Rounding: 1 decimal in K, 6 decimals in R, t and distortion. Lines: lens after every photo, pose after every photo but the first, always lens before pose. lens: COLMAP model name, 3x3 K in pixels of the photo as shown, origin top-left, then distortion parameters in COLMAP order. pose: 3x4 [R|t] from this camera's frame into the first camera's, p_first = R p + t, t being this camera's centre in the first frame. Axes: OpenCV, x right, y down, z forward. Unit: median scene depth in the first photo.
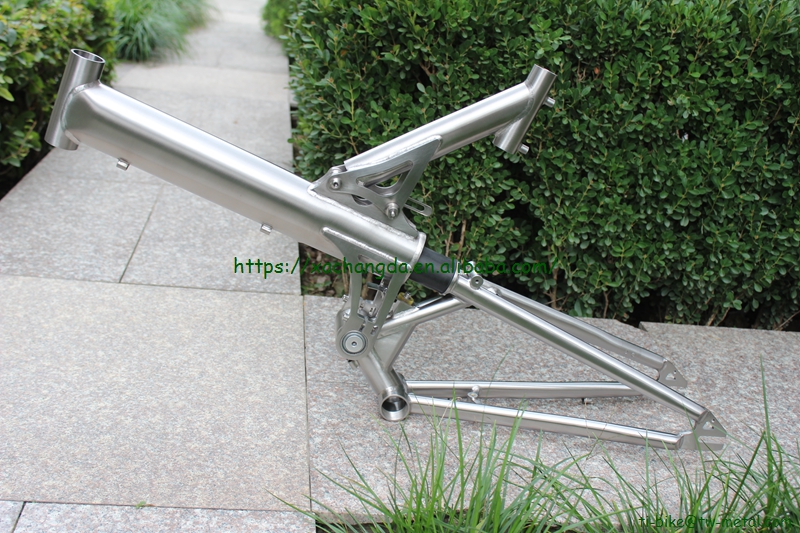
lens RADIAL K [[870.9, 0, 397.2], [0, 870.9, 273.0], [0, 0, 1]] dist [-0.079353, 0.000000]
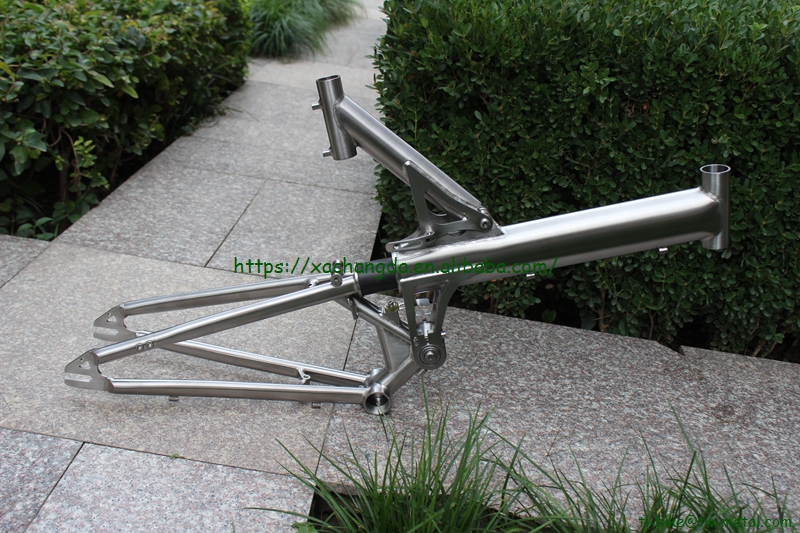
lens RADIAL K [[870.9, 0, 401.5], [0, 870.9, 265.8], [0, 0, 1]] dist [-0.079353, 0.000000]
pose [[0.983921, 0.085046, -0.157058, 0.116083], [-0.084897, 0.996360, 0.007664, -0.021141], [0.157139, 0.005794, 0.987560, -0.095044]]
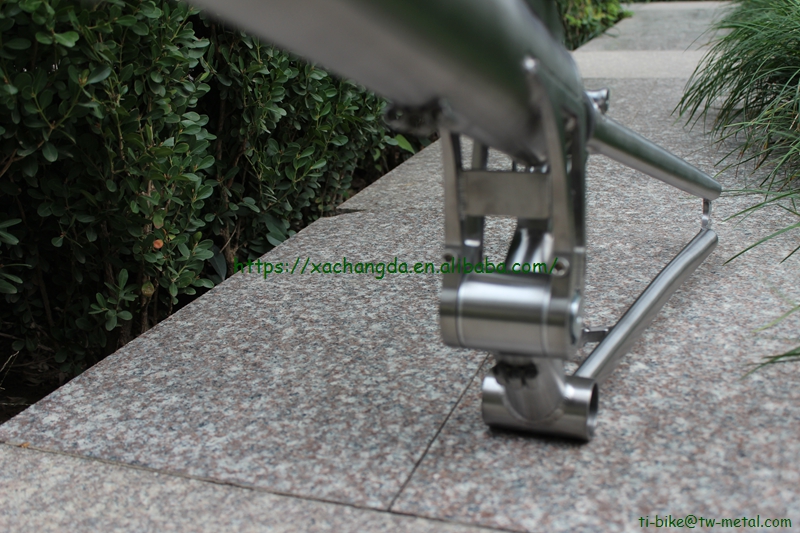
lens RADIAL K [[870.9, 0, 397.1], [0, 870.9, 267.5], [0, 0, 1]] dist [-0.079353, 0.000000]
pose [[0.449573, -0.447336, 0.773159, -0.310178], [0.432646, 0.866308, 0.249657, -0.063180], [-0.781474, 0.222265, 0.583006, 0.626950]]
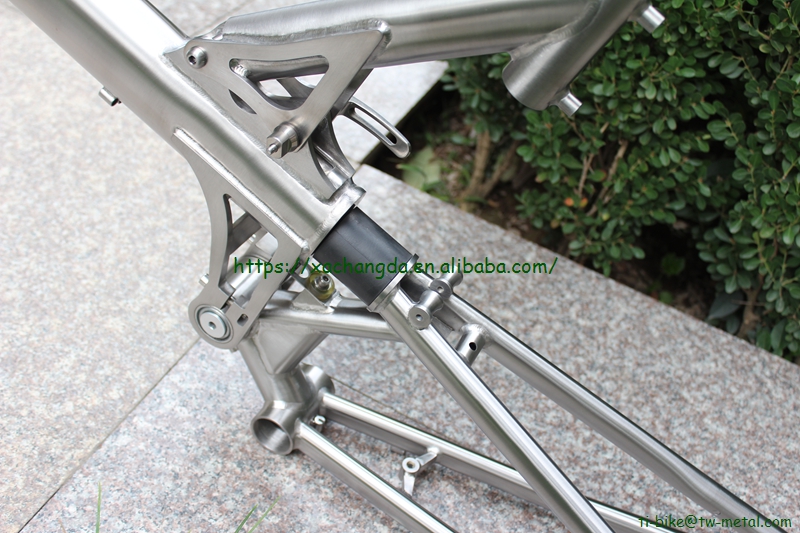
lens RADIAL K [[870.9, 0, 397.1], [0, 870.9, 264.4], [0, 0, 1]] dist [-0.079353, 0.000000]
pose [[0.860067, 0.382816, -0.337248, 0.184212], [-0.276274, 0.905198, 0.322938, -0.137971], [0.428902, -0.184575, 0.884293, 0.416070]]
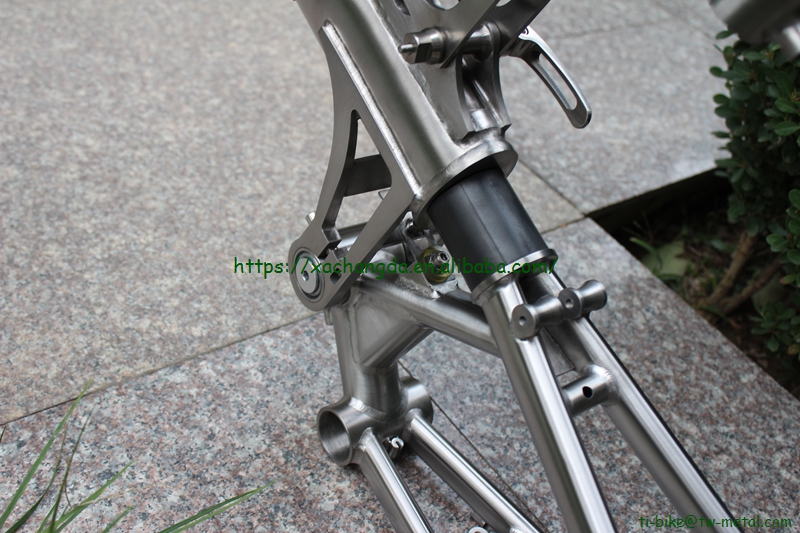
lens RADIAL K [[870.9, 0, 397.4], [0, 870.9, 266.4], [0, 0, 1]] dist [-0.079353, 0.000000]
pose [[0.547111, 0.555872, -0.625840, 0.217585], [-0.464654, 0.823576, 0.325300, -0.081748], [0.696252, 0.112824, 0.708876, 0.527333]]
